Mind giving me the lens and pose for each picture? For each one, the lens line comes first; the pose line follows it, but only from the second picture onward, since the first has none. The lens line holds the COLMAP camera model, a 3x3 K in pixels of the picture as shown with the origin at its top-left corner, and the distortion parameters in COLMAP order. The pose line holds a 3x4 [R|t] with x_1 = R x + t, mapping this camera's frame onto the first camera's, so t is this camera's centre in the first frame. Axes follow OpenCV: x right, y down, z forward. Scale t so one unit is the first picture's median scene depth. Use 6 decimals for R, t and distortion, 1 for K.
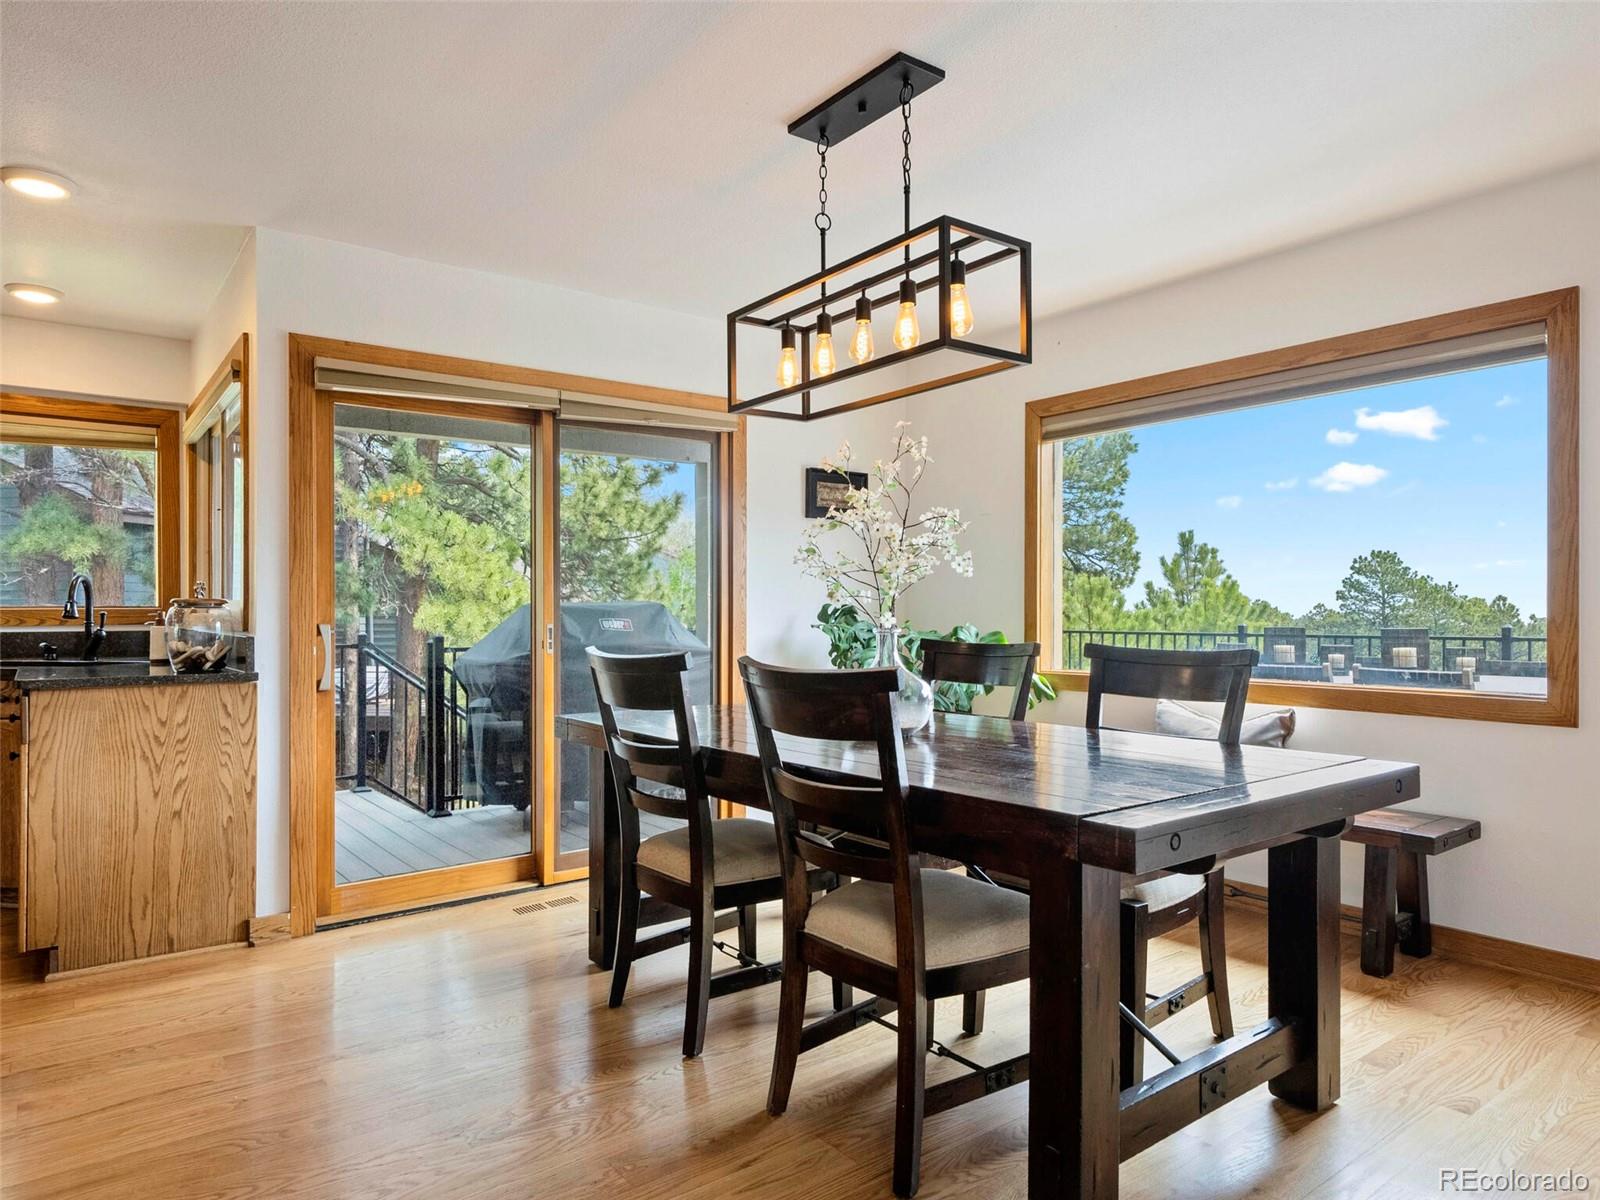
lens RADIAL K [[1019.0, 0, 819.2], [0, 1019.0, 600.7], [0, 0, 1]] dist [0.000321, -0.001450]
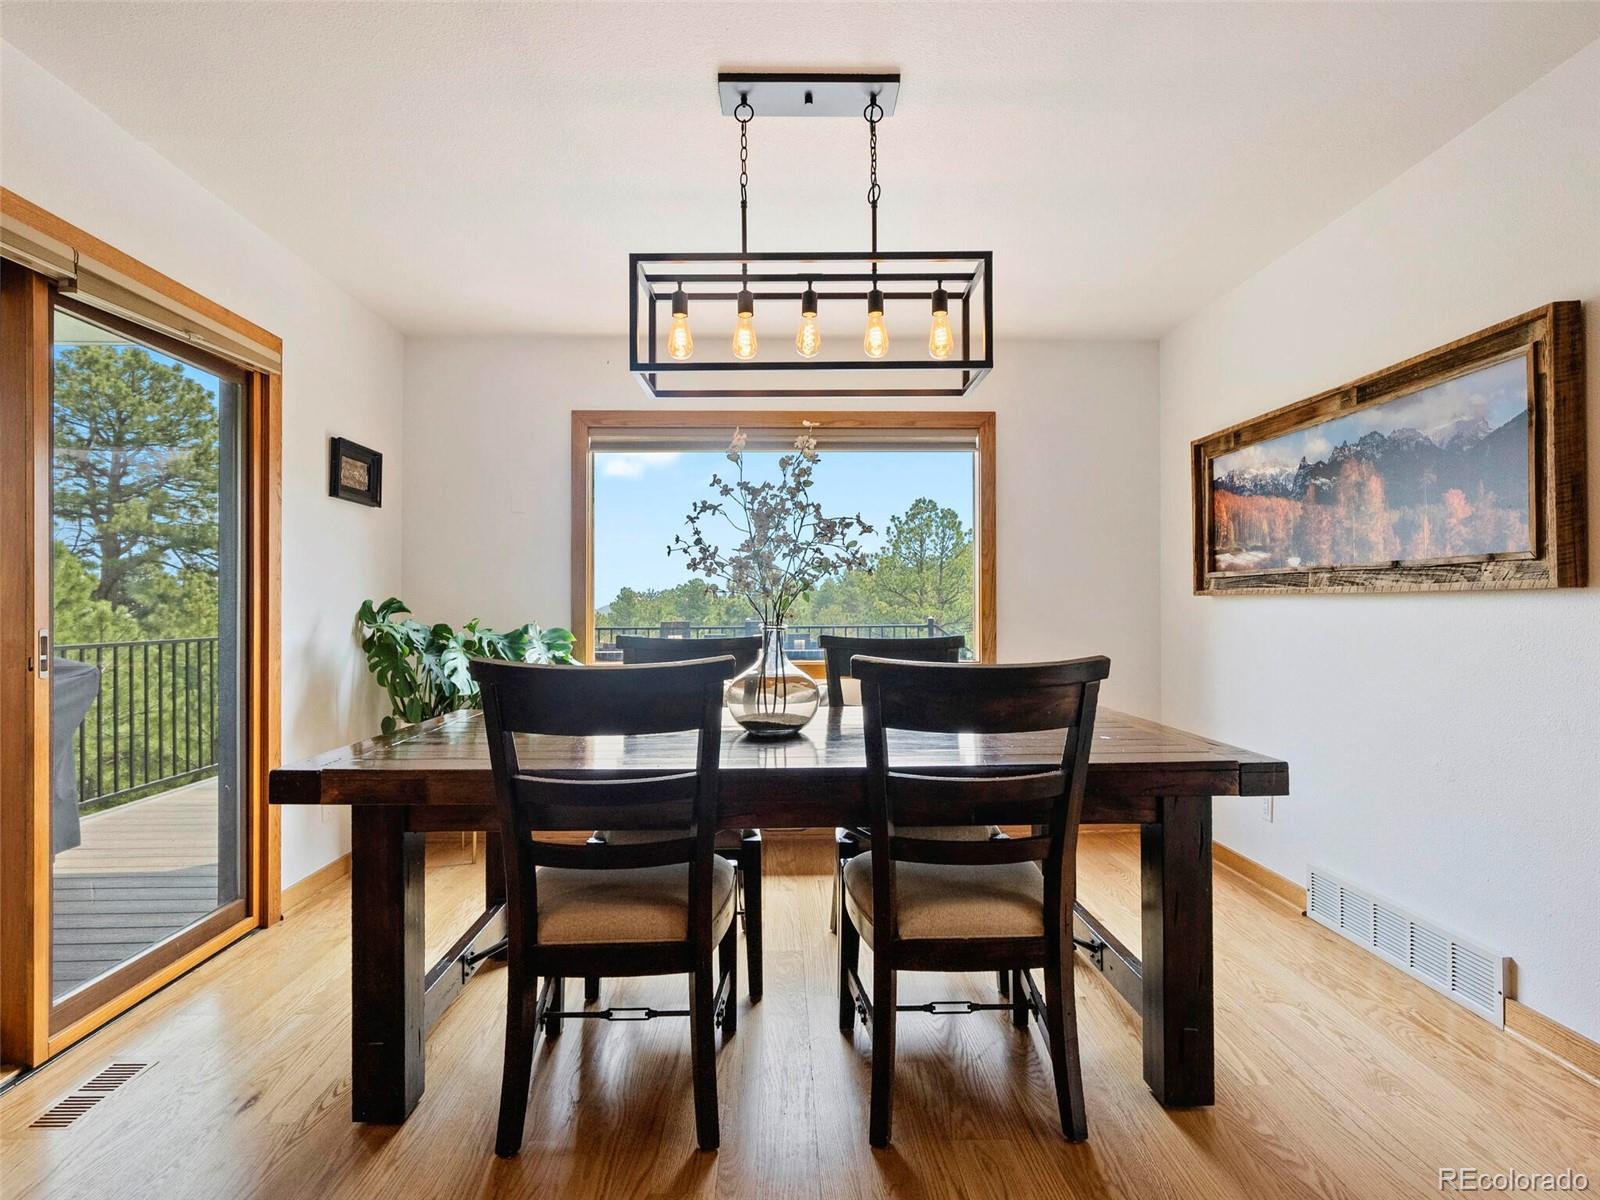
lens RADIAL K [[833.1, 0, 797.2], [0, 833.1, 597.8], [0, 0, 1]] dist [0.000713, 0.000994]
pose [[0.591483, 0.010055, 0.806255, -0.466606], [-0.005705, 0.999949, -0.008285, 0.006711], [-0.806297, 0.000300, 0.591510, 0.405365]]
